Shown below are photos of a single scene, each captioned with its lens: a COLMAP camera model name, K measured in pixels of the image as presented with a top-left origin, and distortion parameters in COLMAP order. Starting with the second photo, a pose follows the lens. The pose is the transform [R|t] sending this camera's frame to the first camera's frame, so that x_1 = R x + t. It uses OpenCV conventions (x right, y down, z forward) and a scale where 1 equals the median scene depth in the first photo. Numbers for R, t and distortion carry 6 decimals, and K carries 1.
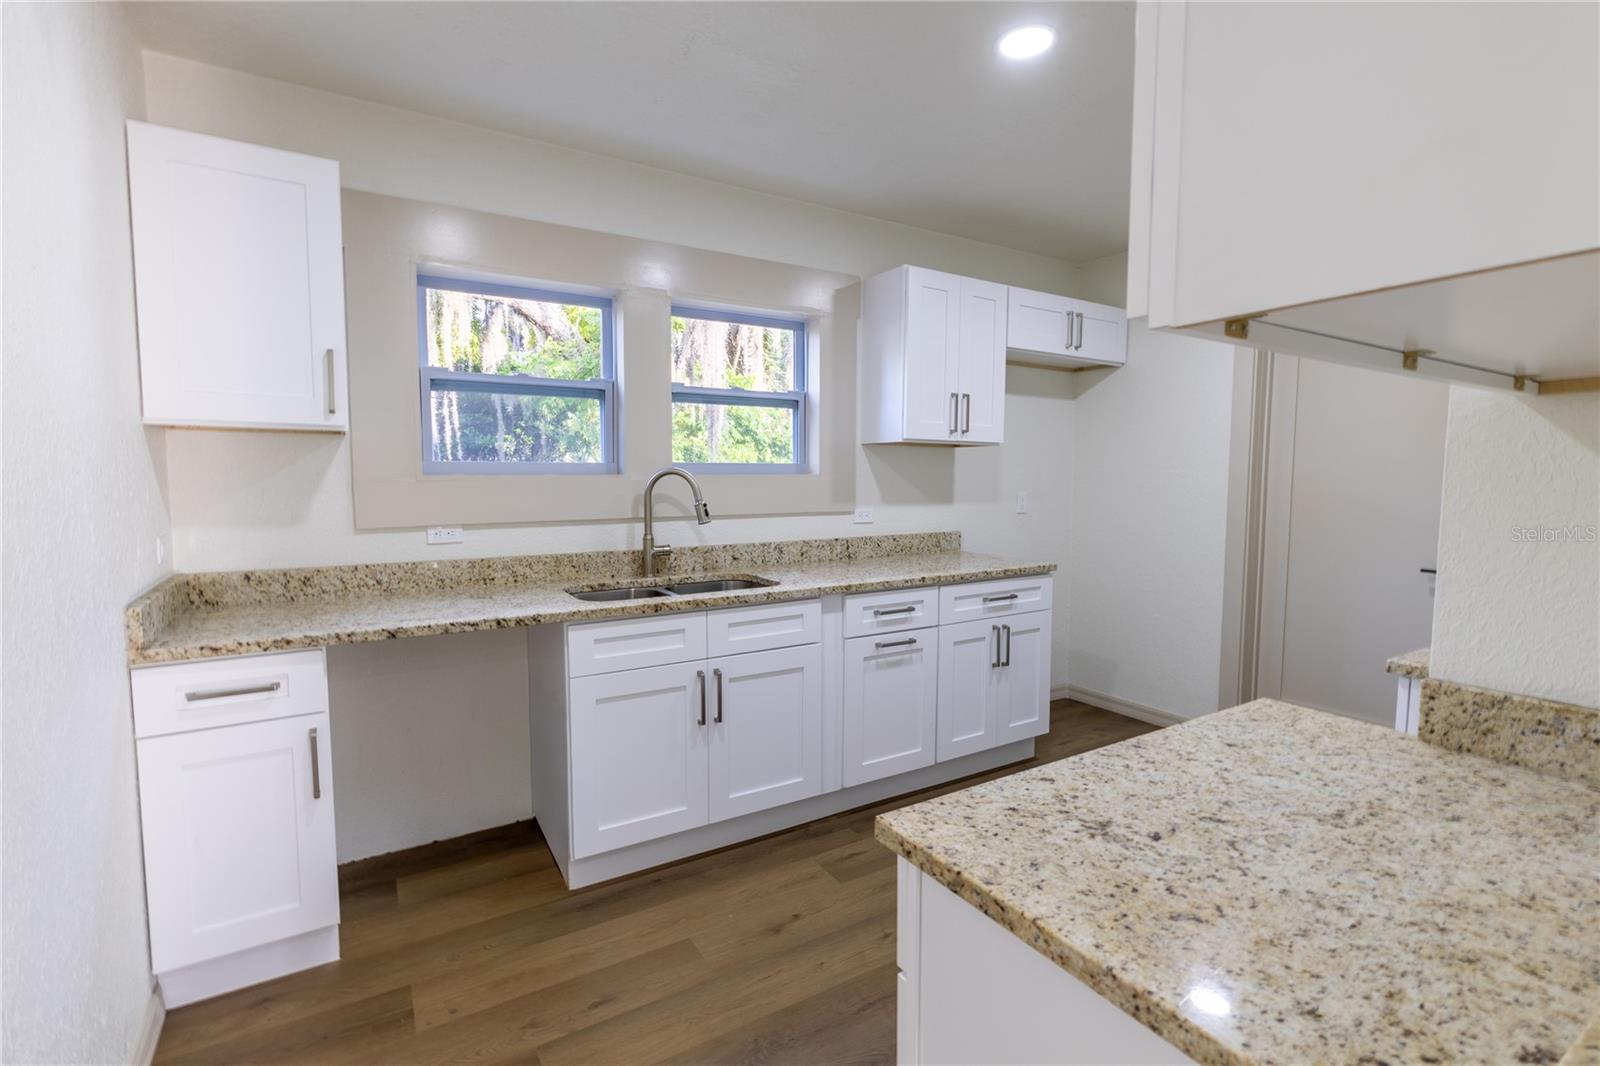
lens RADIAL K [[757.2, 0, 793.1], [0, 757.2, 529.5], [0, 0, 1]] dist [0.002215, 0.002617]
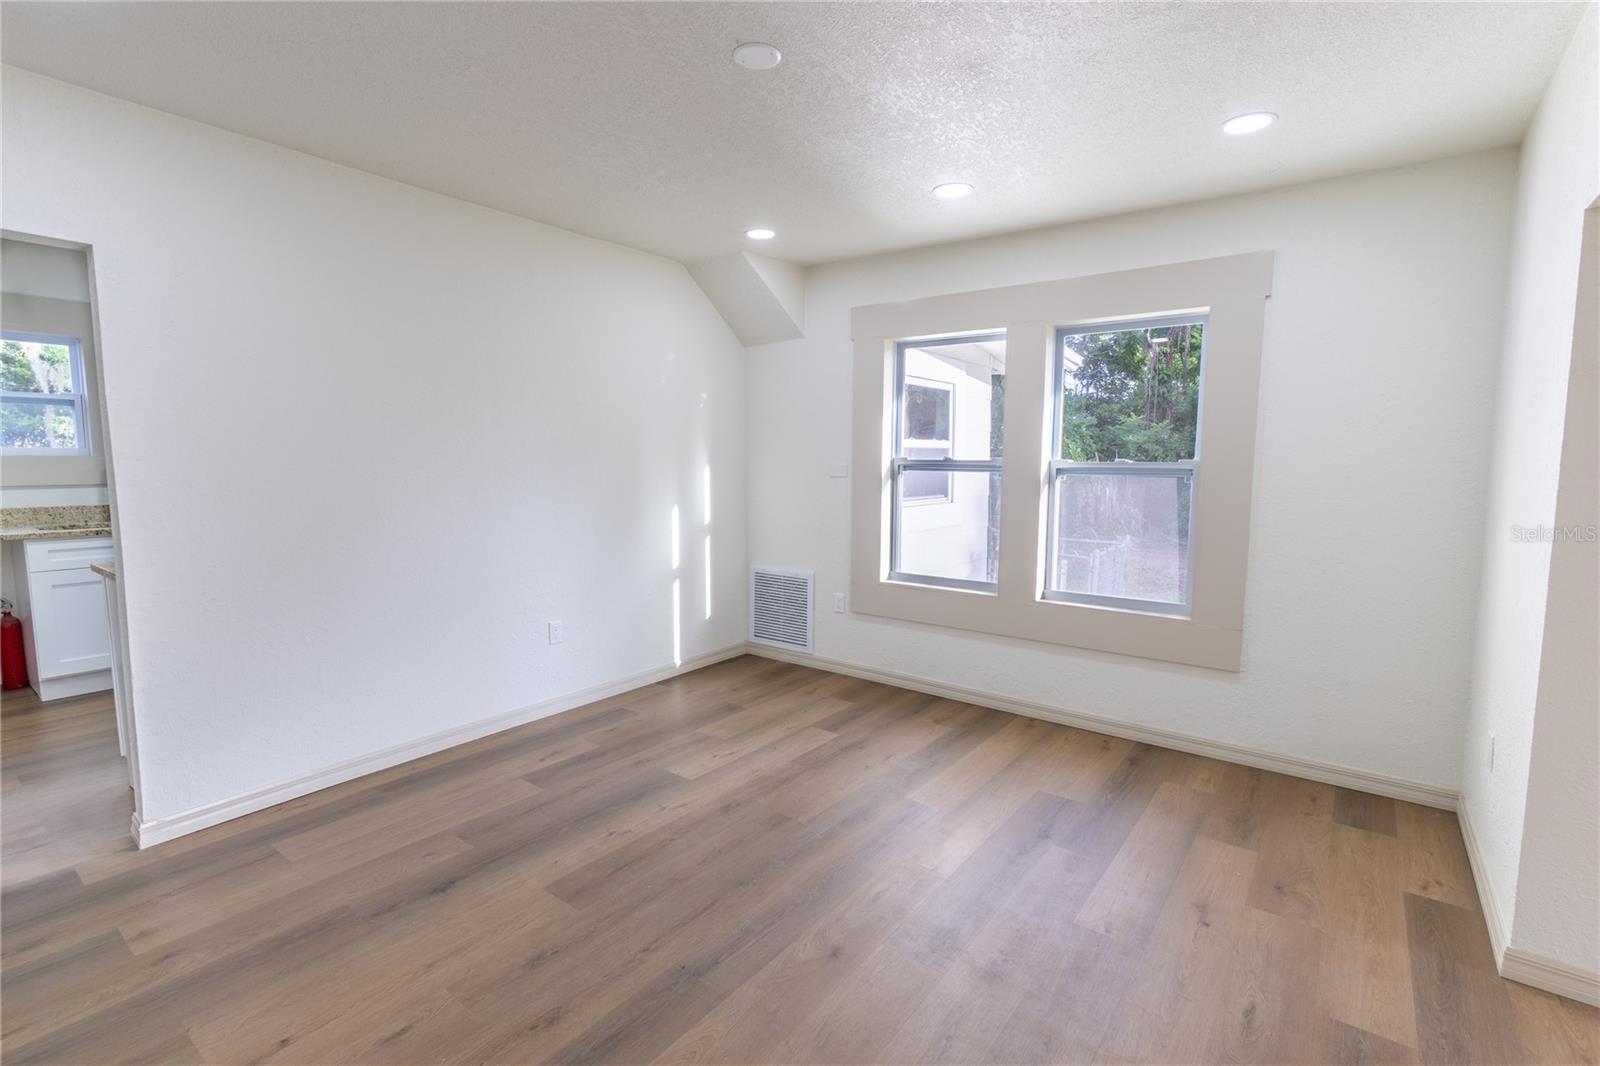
lens RADIAL K [[757.2, 0, 802.0], [0, 757.2, 530.8], [0, 0, 1]] dist [0.002215, 0.002617]
pose [[0.933203, -0.039975, 0.357120, 0.603660], [0.030253, 0.999005, 0.032770, 0.078100], [-0.358075, -0.019777, 0.933483, -1.030054]]
